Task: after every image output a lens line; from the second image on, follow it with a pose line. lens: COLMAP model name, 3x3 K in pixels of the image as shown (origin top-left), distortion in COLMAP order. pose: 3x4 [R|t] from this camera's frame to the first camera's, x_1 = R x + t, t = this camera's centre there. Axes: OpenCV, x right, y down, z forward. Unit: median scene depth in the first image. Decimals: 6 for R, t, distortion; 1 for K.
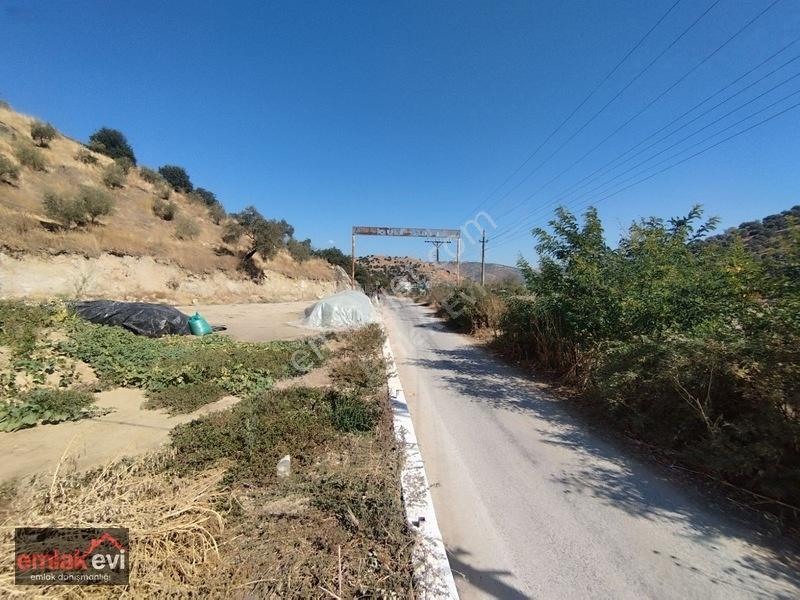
lens RADIAL K [[368.5, 0, 392.6], [0, 368.5, 297.4], [0, 0, 1]] dist [-0.005155, 0.003156]
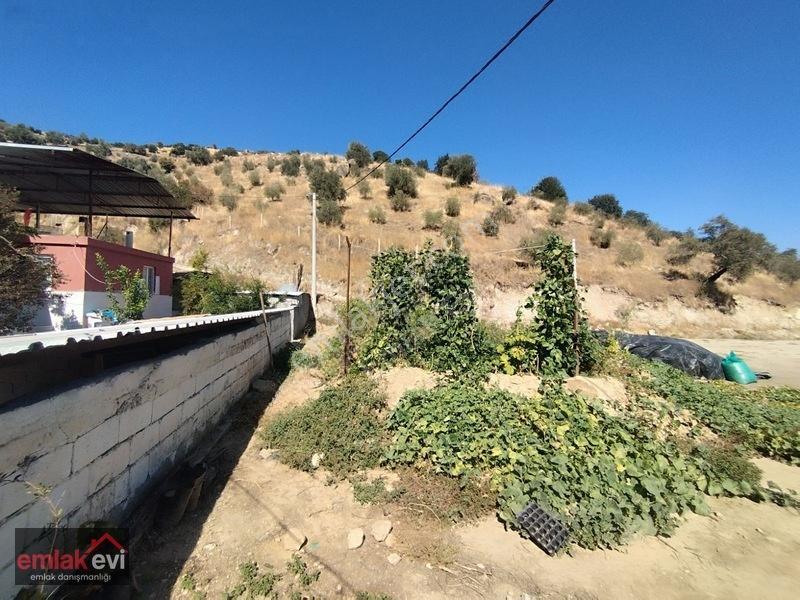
lens RADIAL K [[368.5, 0, 393.0], [0, 368.5, 302.4], [0, 0, 1]] dist [-0.005155, 0.003156]
pose [[0.530959, -0.011188, -0.847324, -0.079775], [-0.039620, 0.998492, -0.038012, -0.002325], [0.846471, 0.053754, 0.529715, -0.008939]]
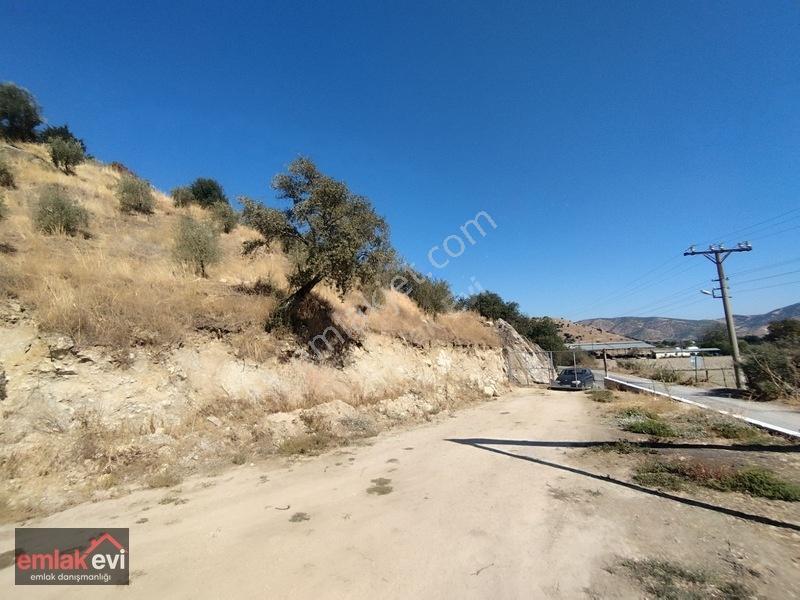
lens RADIAL K [[368.5, 0, 401.1], [0, 368.5, 294.7], [0, 0, 1]] dist [-0.005155, 0.003156]
pose [[0.943830, -0.097182, -0.315817, -0.168917], [0.036490, 0.980581, -0.192689, -0.032350], [0.328410, 0.170342, 0.929048, 0.658817]]
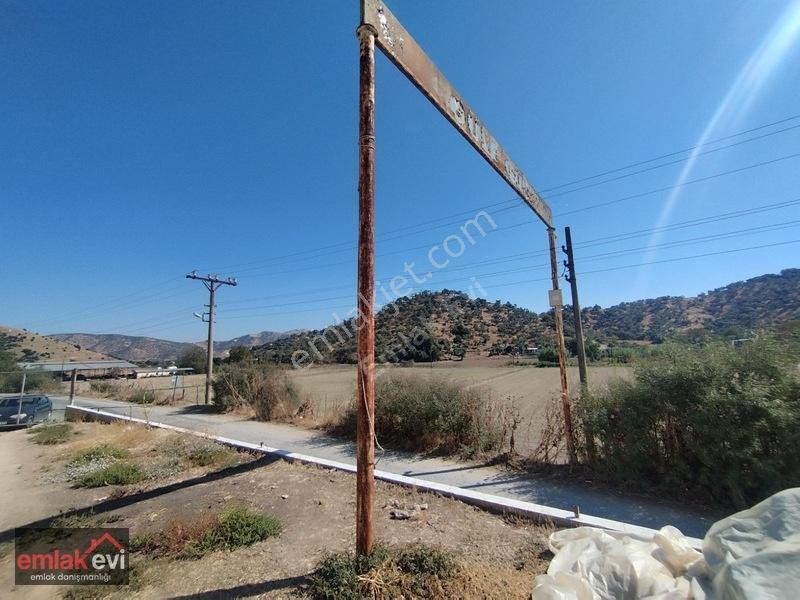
lens RADIAL K [[368.5, 0, 391.7], [0, 368.5, 301.8], [0, 0, 1]] dist [-0.005155, 0.003156]
pose [[0.648482, 0.080381, 0.756974, -0.156551], [0.063161, 0.985299, -0.158735, -0.033181], [-0.758605, 0.150748, 0.633871, 0.714753]]
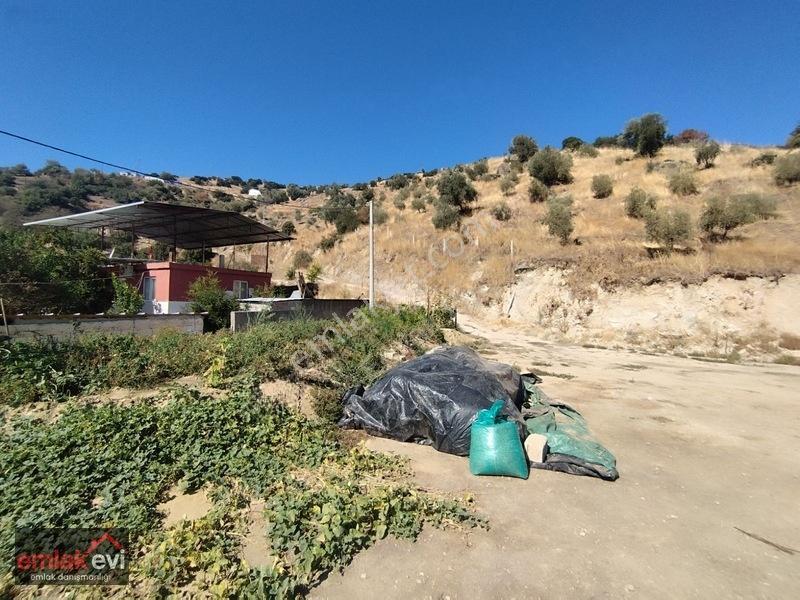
lens RADIAL K [[368.5, 0, 389.5], [0, 368.5, 297.4], [0, 0, 1]] dist [-0.005155, 0.003156]
pose [[-0.026368, -0.046321, -0.998579, -0.044468], [-0.047984, 0.997833, -0.045020, -0.013778], [0.998500, 0.046729, -0.028534, 0.284217]]
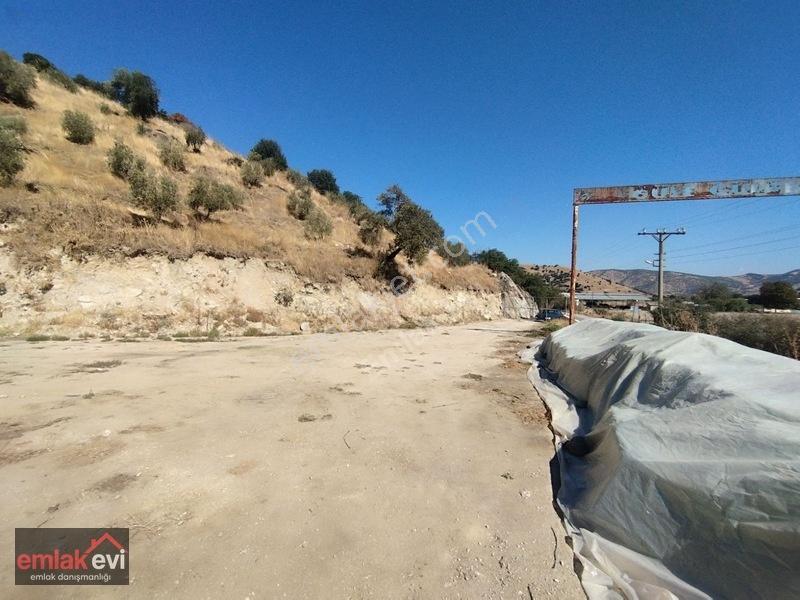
lens RADIAL K [[363.5, 0, 398.6], [0, 363.5, 298.7], [0, 0, 1]] dist [-0.004875, 0.003932]
pose [[0.933370, 0.009922, -0.358778, -0.120053], [-0.018630, 0.999610, -0.020820, -0.018767], [0.358432, 0.026117, 0.933191, 0.345855]]
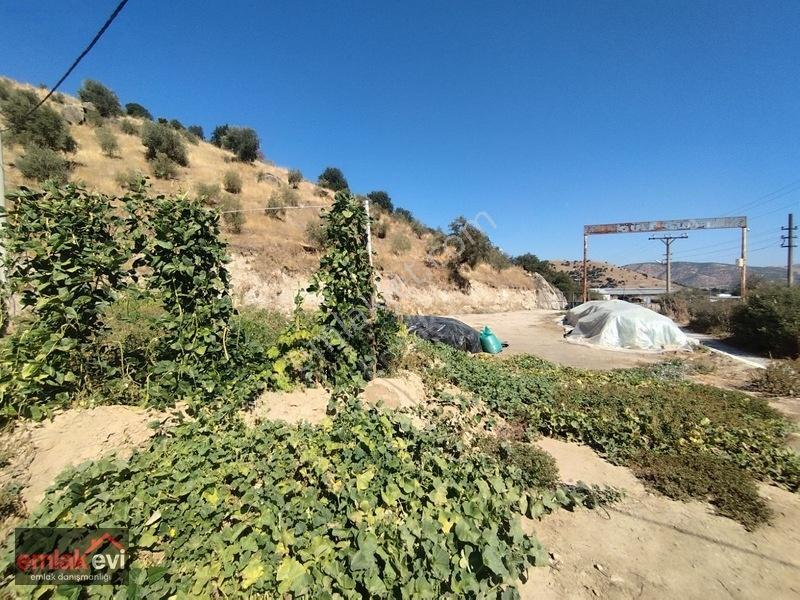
lens RADIAL K [[363.5, 0, 395.8], [0, 363.5, 299.9], [0, 0, 1]] dist [-0.004875, 0.003932]
pose [[0.901592, -0.011281, -0.432441, -0.109824], [0.003817, 0.999828, -0.018126, -0.003517], [0.432571, 0.014691, 0.901480, 0.032513]]
